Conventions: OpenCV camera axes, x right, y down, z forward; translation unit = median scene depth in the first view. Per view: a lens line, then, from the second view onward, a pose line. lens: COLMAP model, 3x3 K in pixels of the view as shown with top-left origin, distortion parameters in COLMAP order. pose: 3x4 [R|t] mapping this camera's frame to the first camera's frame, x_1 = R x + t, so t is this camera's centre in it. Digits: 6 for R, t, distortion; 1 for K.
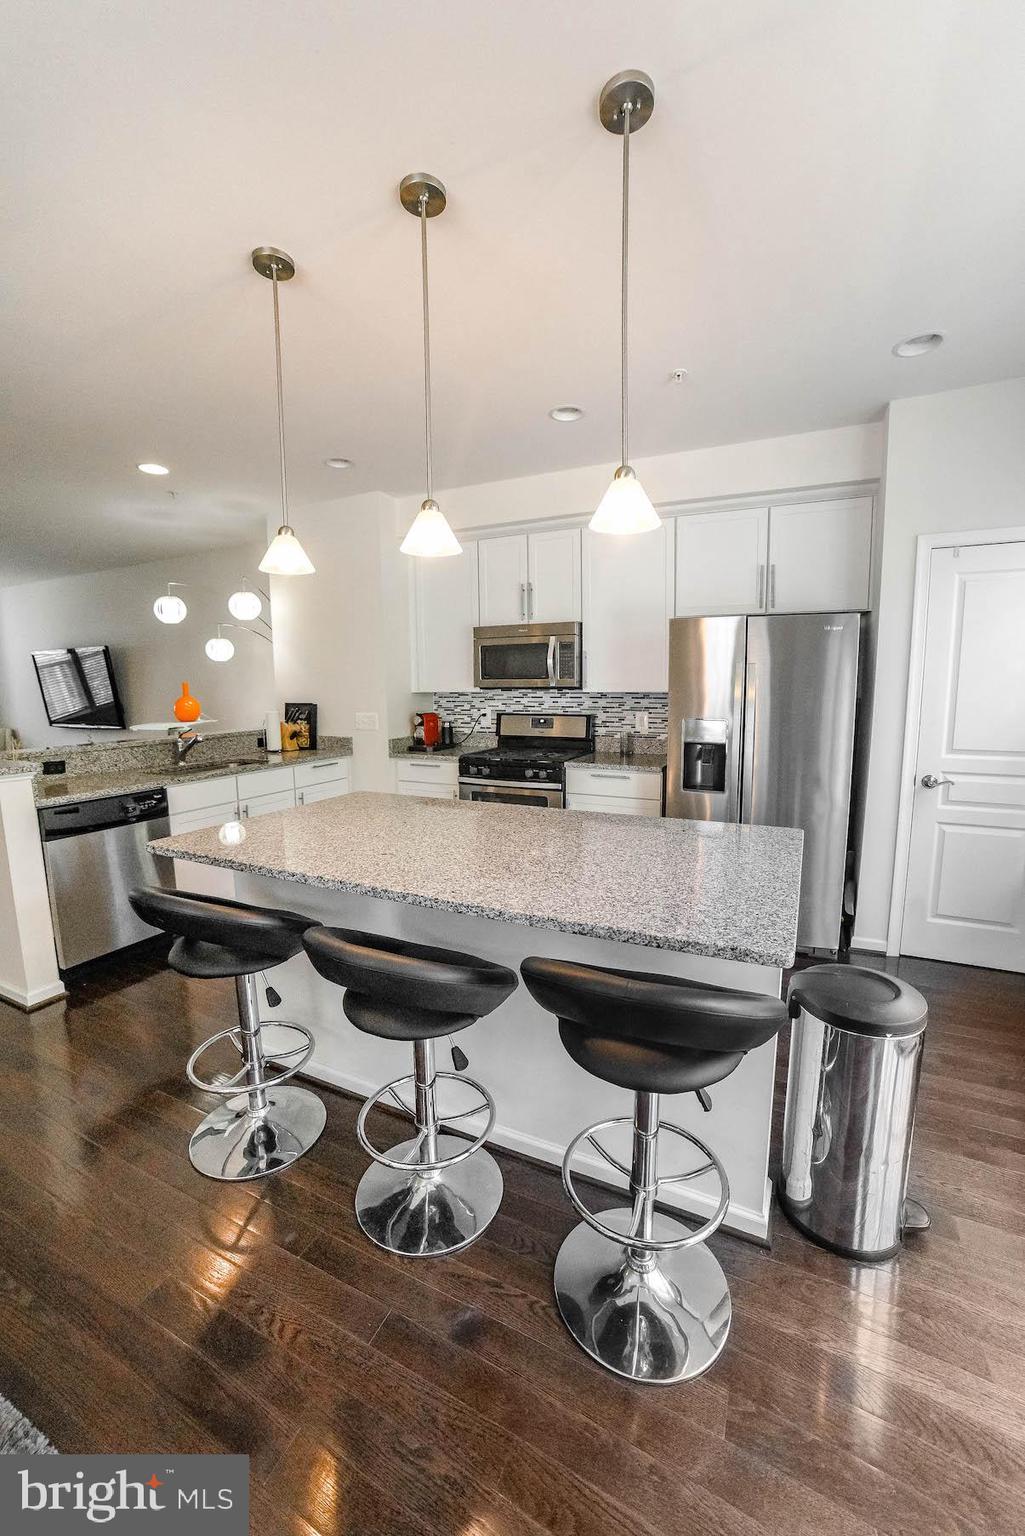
lens RADIAL K [[625.5, 0, 514.5], [0, 625.5, 771.2], [0, 0, 1]] dist [-0.088142, 0.039261]
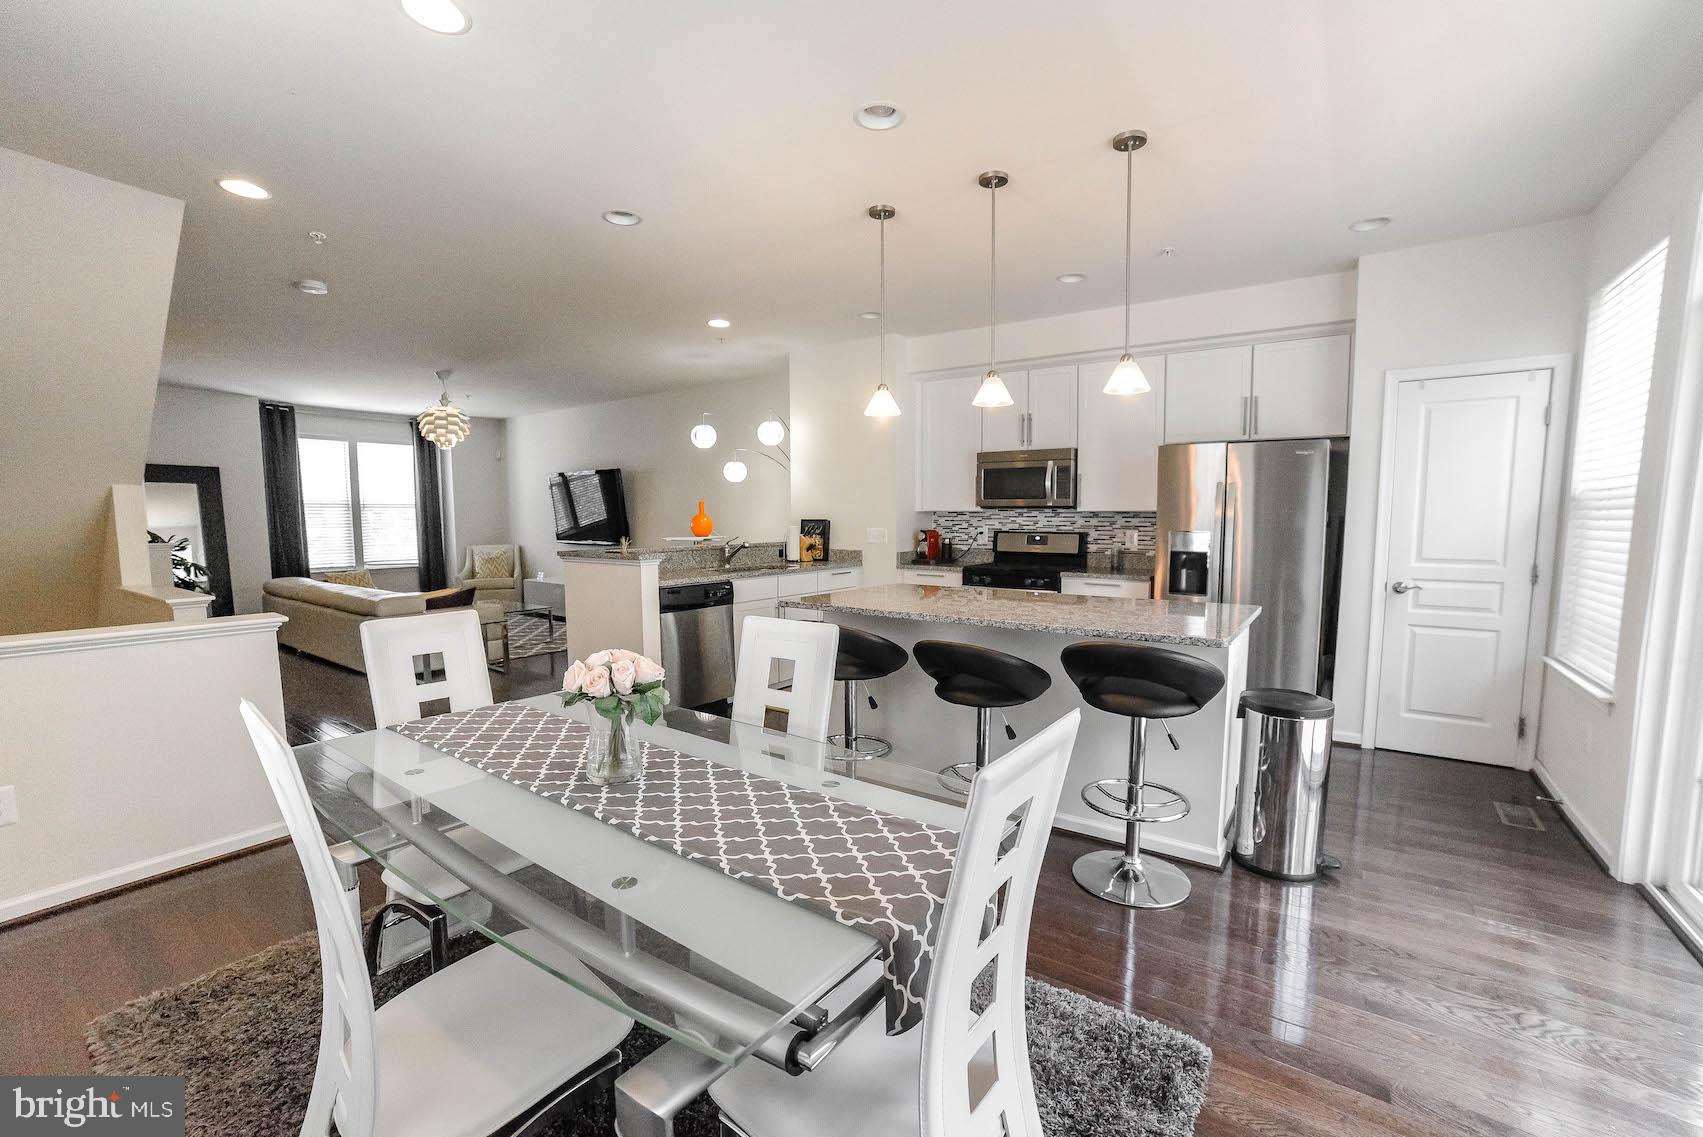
lens RADIAL K [[693.5, 0, 862.2], [0, 693.5, 576.9], [0, 0, 1]] dist [-0.088142, 0.039261]
pose [[0.985436, 0.023490, -0.168418, -0.059404], [-0.031607, 0.998456, -0.045677, 0.058904], [0.167085, 0.050334, 0.984657, -0.262243]]
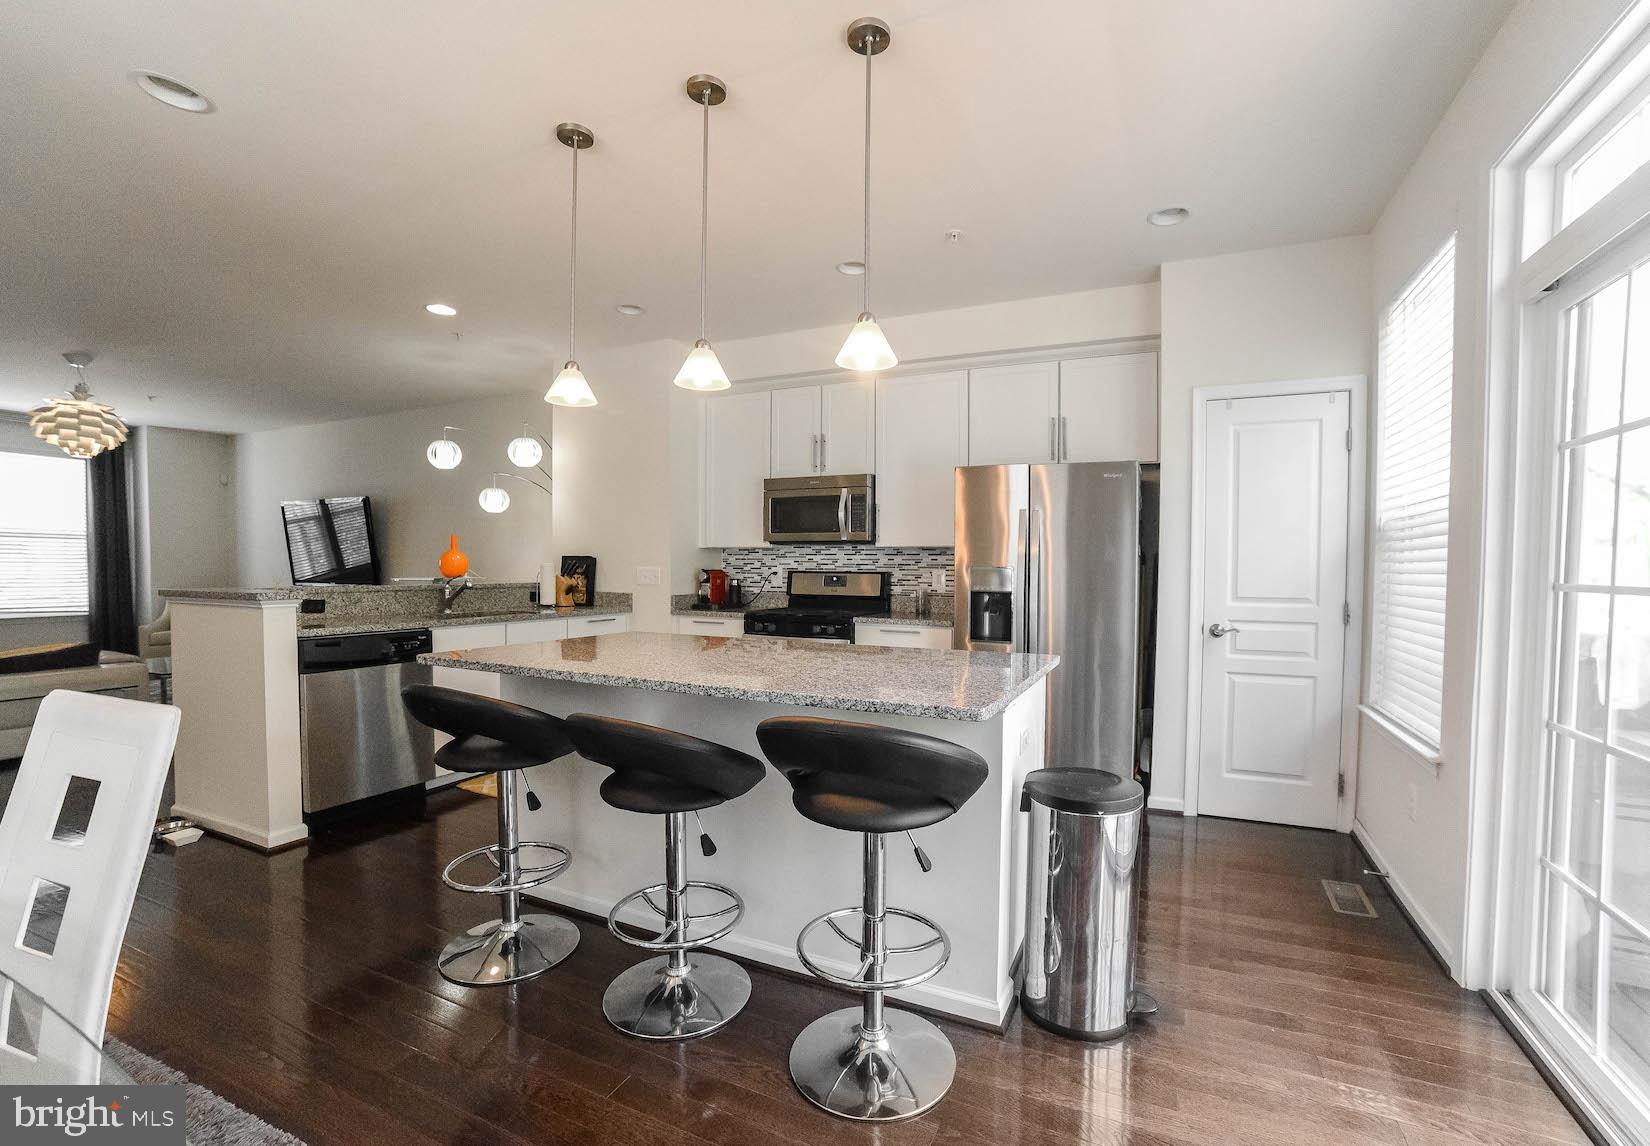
lens RADIAL K [[721.0, 0, 845.8], [0, 721.0, 578.6], [0, 0, 1]] dist [-0.092941, 0.047325]
pose [[0.999504, 0.017345, 0.026287, 0.036132], [-0.014167, 0.993080, -0.116583, 0.052406], [-0.028128, 0.116153, 0.992833, -0.091461]]
